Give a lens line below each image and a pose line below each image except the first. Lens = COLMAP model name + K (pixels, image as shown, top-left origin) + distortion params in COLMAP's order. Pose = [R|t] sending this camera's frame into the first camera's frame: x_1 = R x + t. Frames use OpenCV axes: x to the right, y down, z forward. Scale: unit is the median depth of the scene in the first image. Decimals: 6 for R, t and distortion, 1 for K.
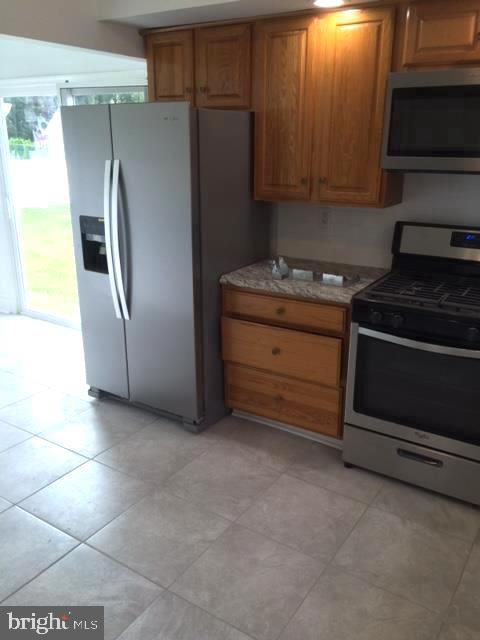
lens RADIAL K [[551.8, 0, 238.5], [0, 551.8, 317.6], [0, 0, 1]] dist [0.089228, -0.125000]
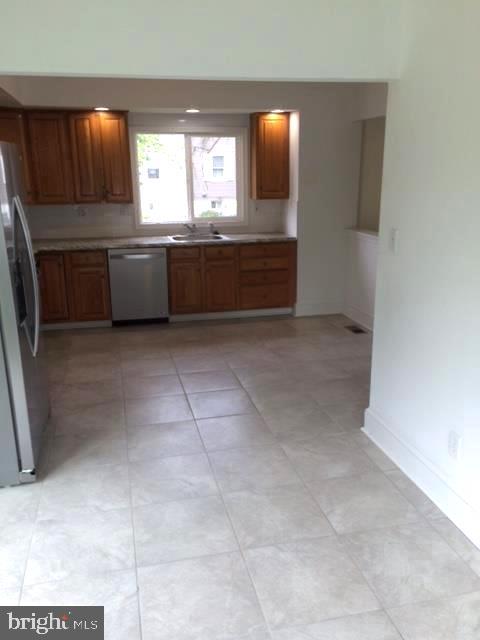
lens RADIAL K [[551.8, 0, 238.5], [0, 551.8, 317.6], [0, 0, 1]] dist [0.089228, -0.125000]
pose [[-0.729921, -0.176274, 0.660412, -1.316024], [0.215541, 0.857524, 0.467114, -0.518156], [-0.648659, 0.483302, -0.587930, 1.553292]]
